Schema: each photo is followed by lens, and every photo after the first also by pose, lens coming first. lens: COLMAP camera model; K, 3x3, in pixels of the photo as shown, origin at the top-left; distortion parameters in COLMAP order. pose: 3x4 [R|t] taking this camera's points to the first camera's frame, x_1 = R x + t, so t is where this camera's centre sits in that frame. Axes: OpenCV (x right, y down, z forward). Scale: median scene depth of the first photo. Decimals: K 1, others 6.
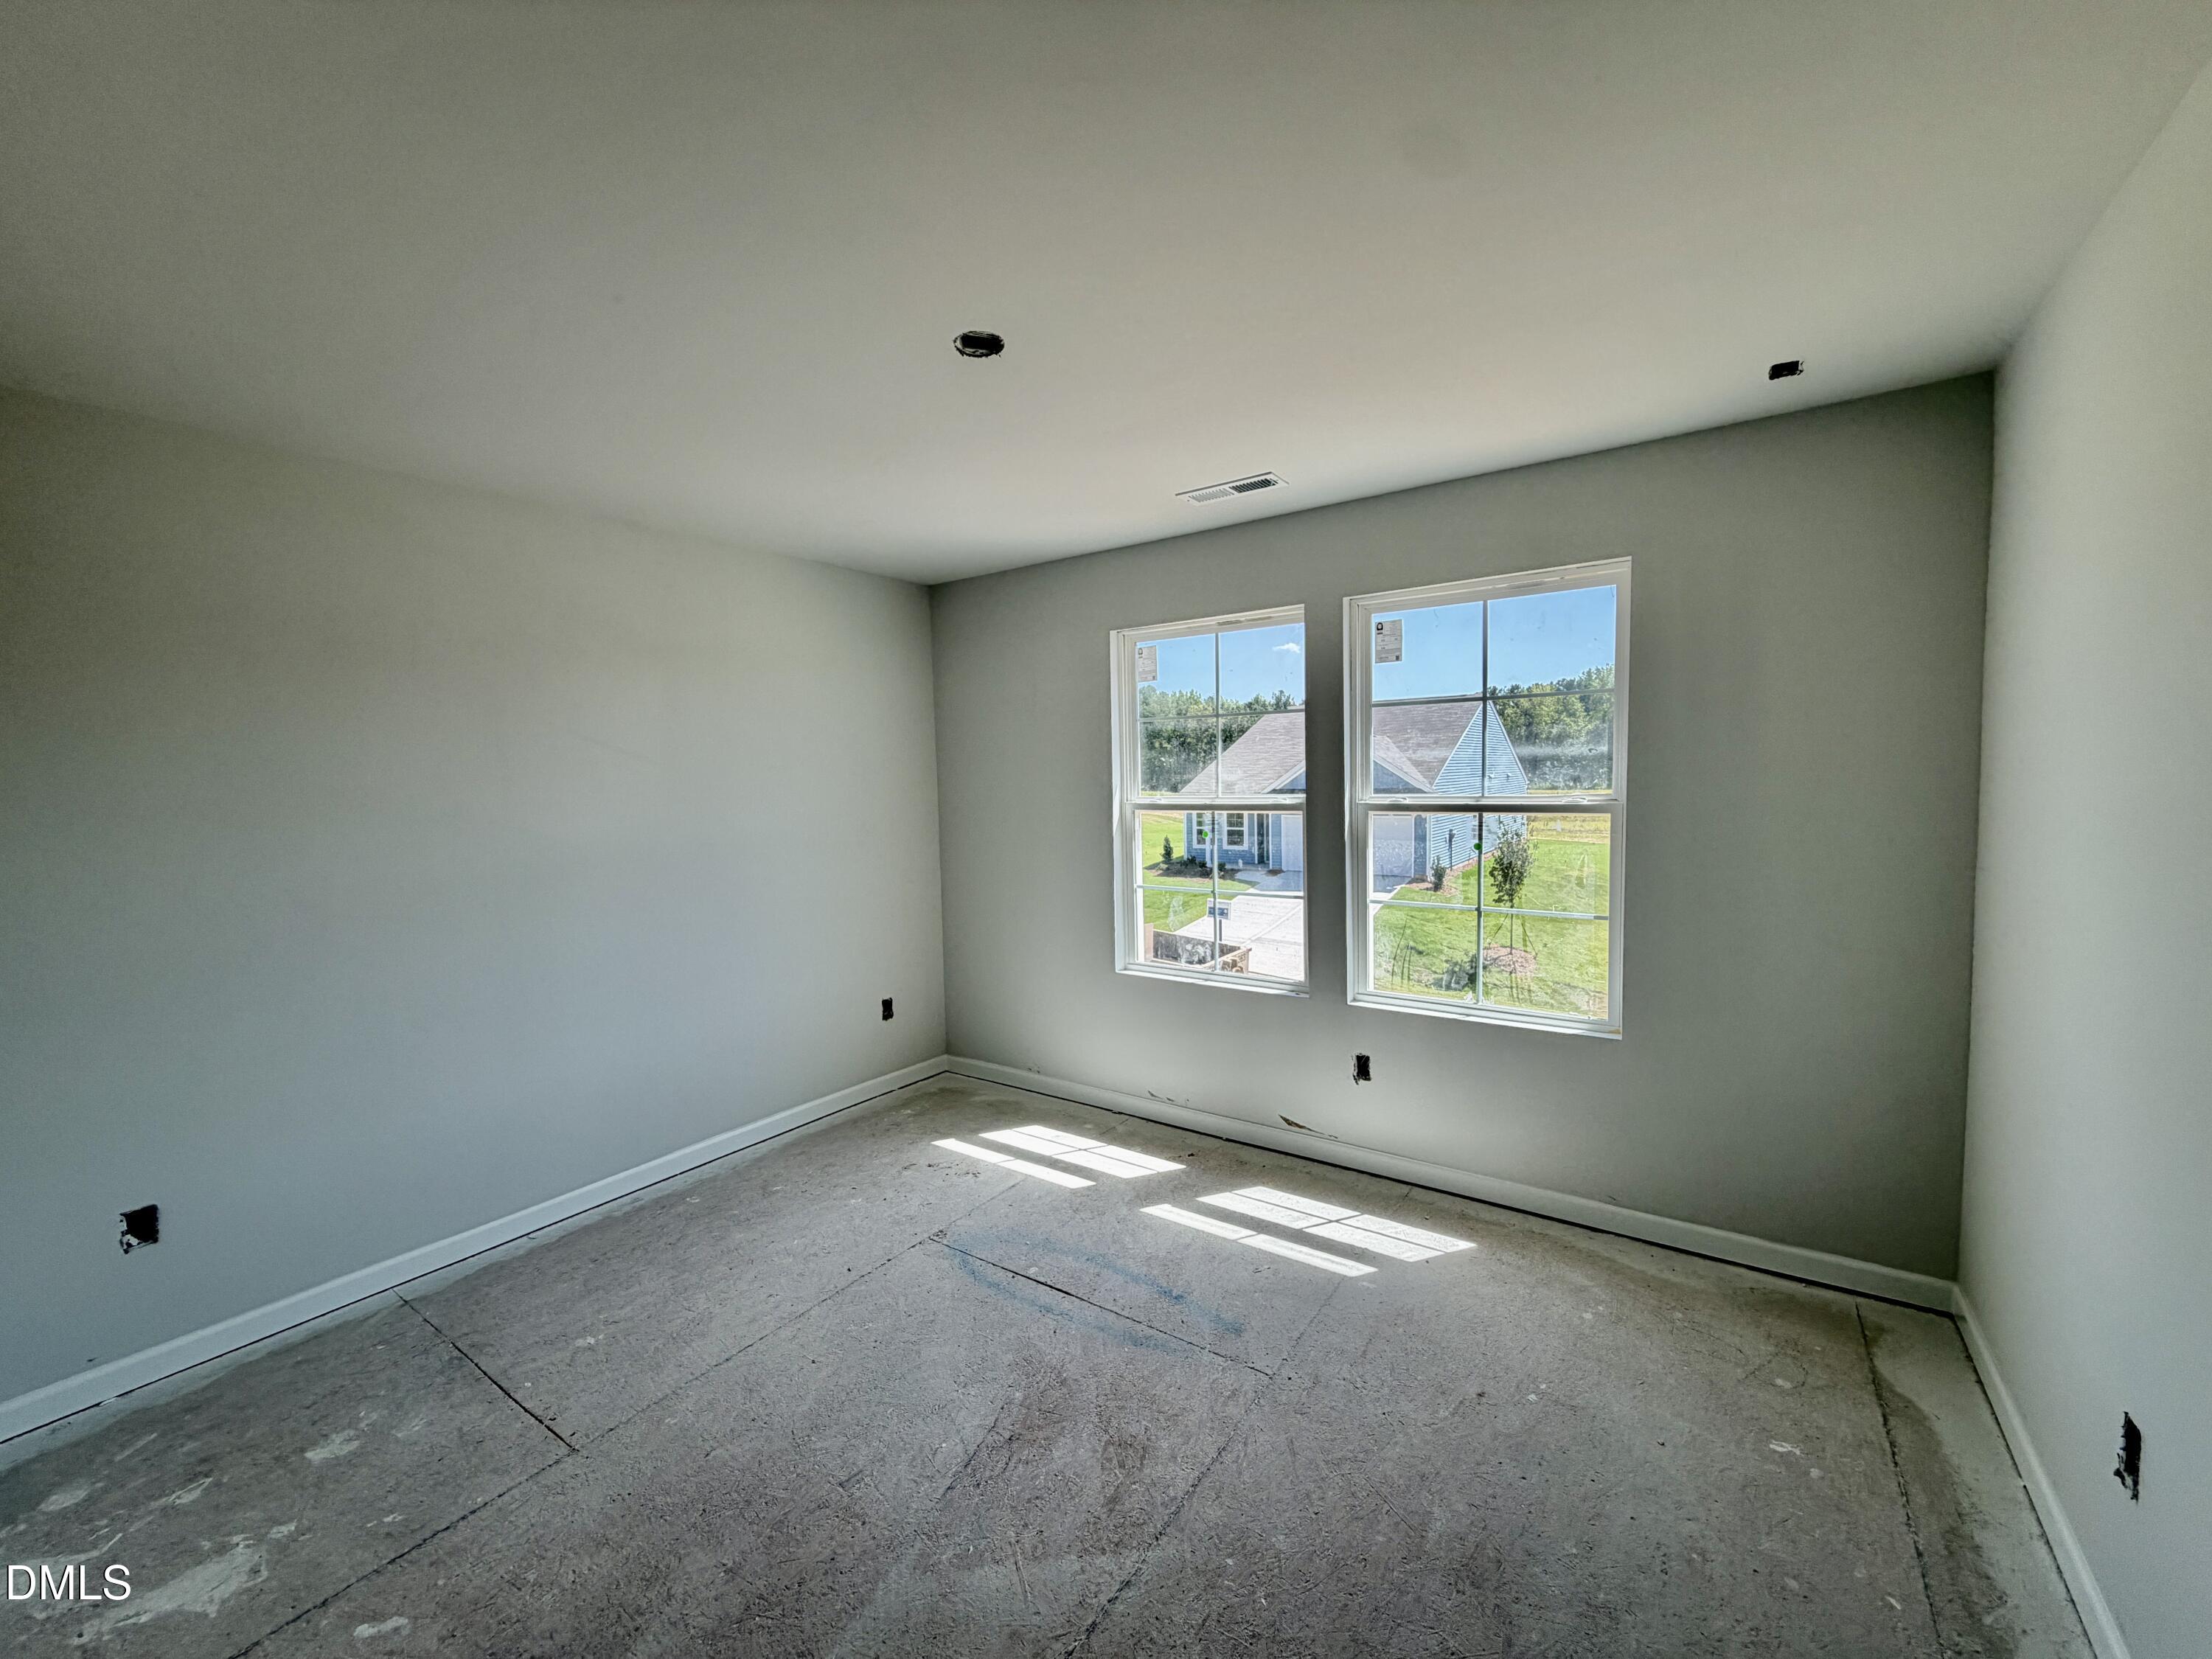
lens RADIAL K [[878.9, 0, 1096.9], [0, 878.9, 850.7], [0, 0, 1]] dist [0.001189, -0.000101]
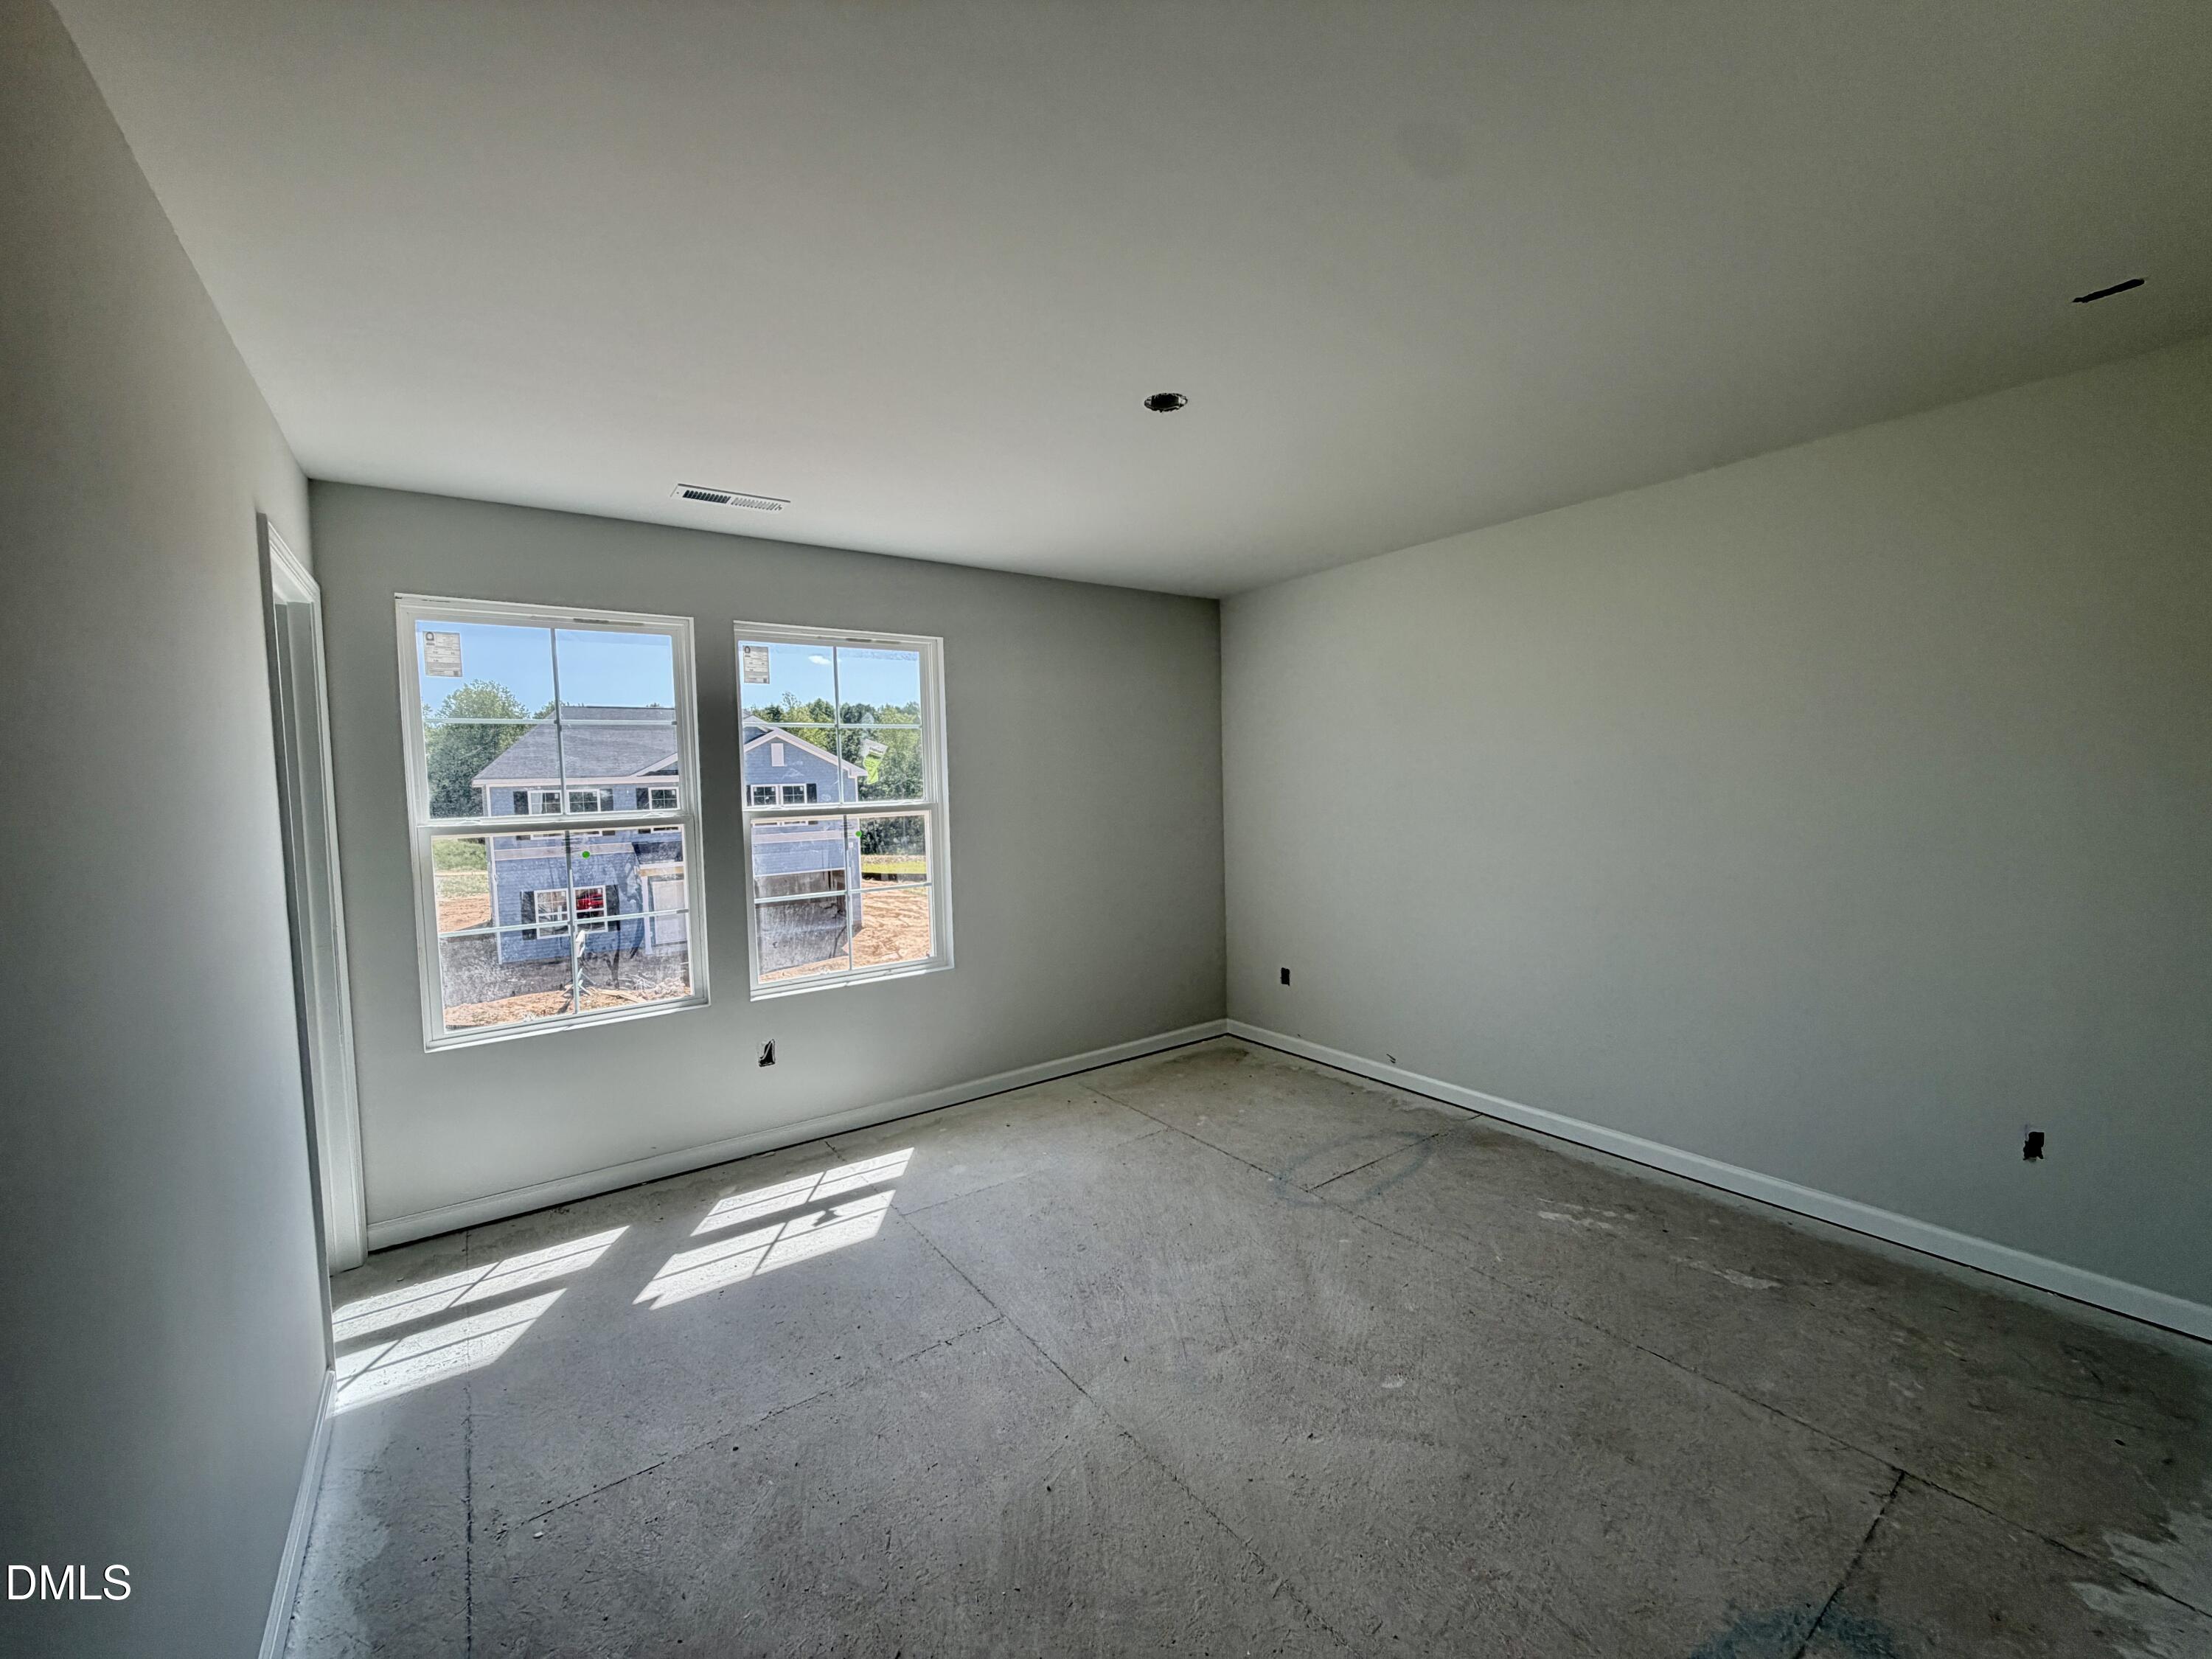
lens RADIAL K [[878.9, 0, 1096.0], [0, 878.9, 830.2], [0, 0, 1]] dist [0.001189, -0.000101]
pose [[0.331213, -0.028047, 0.943139, -0.583099], [0.106955, 0.994232, -0.007995, 0.025045], [-0.937475, 0.103521, 0.332302, 0.243819]]
